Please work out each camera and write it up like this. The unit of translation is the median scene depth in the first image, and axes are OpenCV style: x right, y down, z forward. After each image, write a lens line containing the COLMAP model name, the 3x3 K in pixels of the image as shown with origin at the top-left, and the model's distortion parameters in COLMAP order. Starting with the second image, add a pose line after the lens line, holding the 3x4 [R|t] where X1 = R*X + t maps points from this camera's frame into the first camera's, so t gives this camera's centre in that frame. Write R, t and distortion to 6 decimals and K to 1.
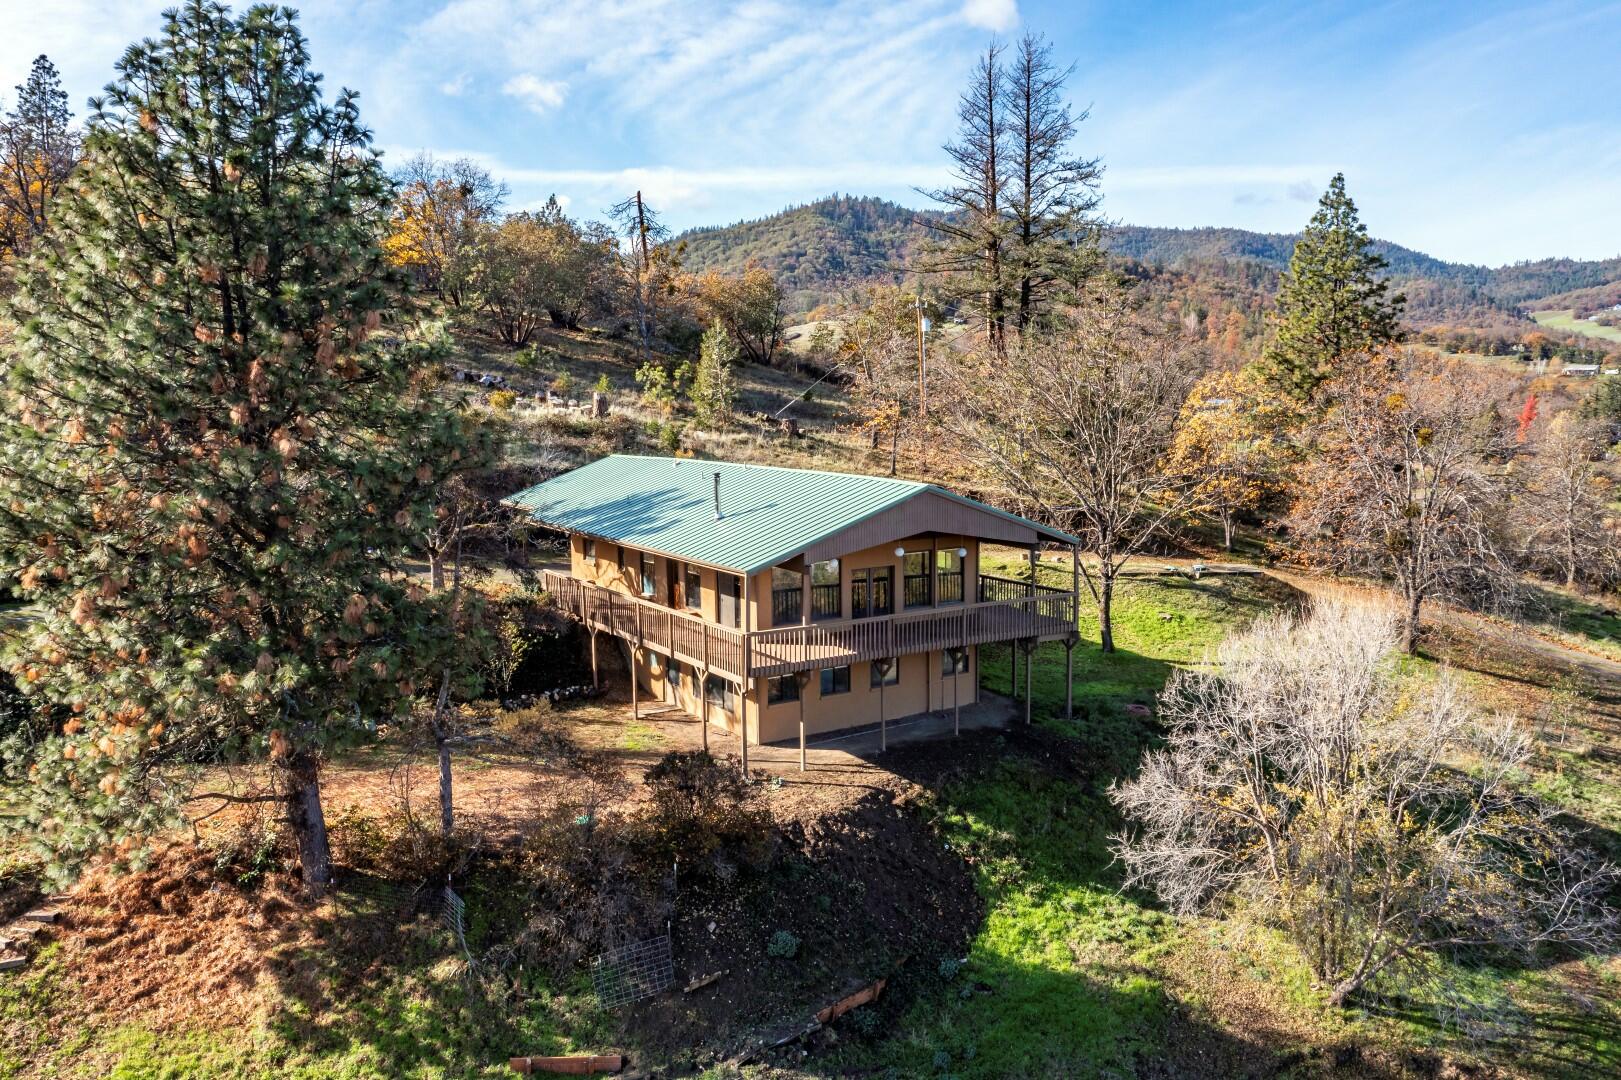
lens RADIAL K [[1284.4, 0, 810.5], [0, 1284.4, 540.0], [0, 0, 1]] dist [-0.009937, -0.006286]
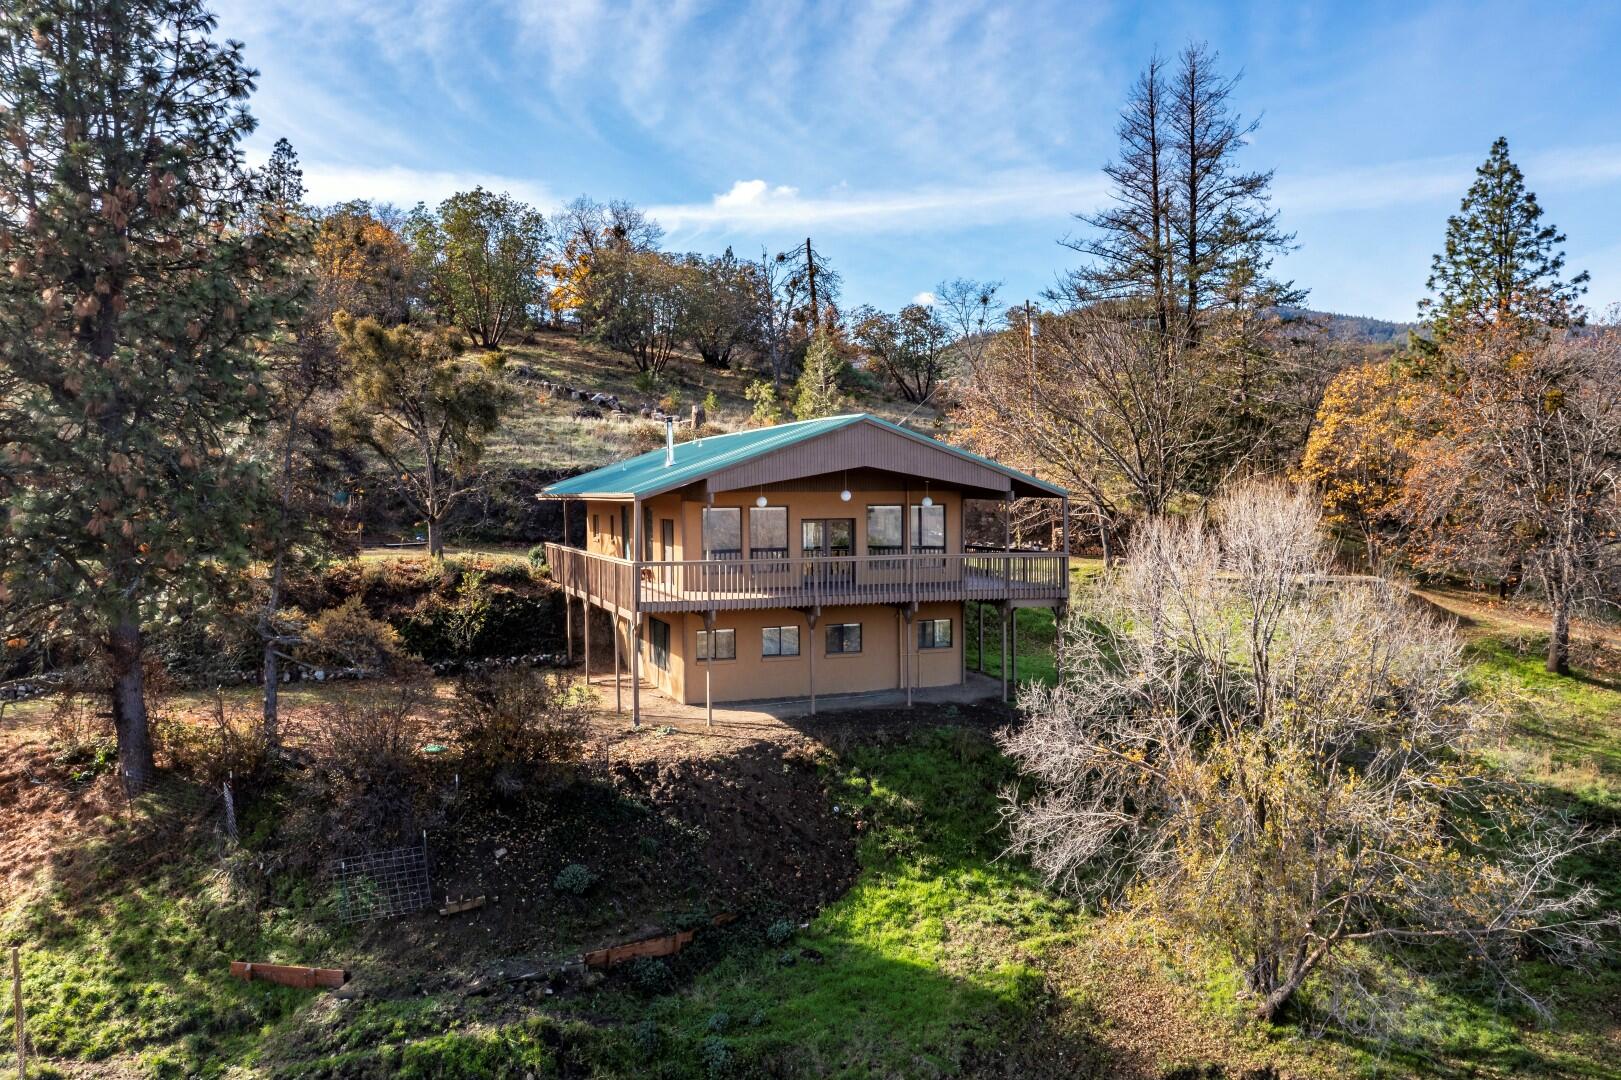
lens RADIAL K [[1290.7, 0, 805.6], [0, 1290.7, 537.8], [0, 0, 1]] dist [-0.008923, -0.015042]
pose [[0.975405, 0.011015, -0.220147, 0.269046], [-0.029328, 0.996356, -0.080089, 0.124499], [0.218463, 0.084576, 0.972173, 0.133684]]
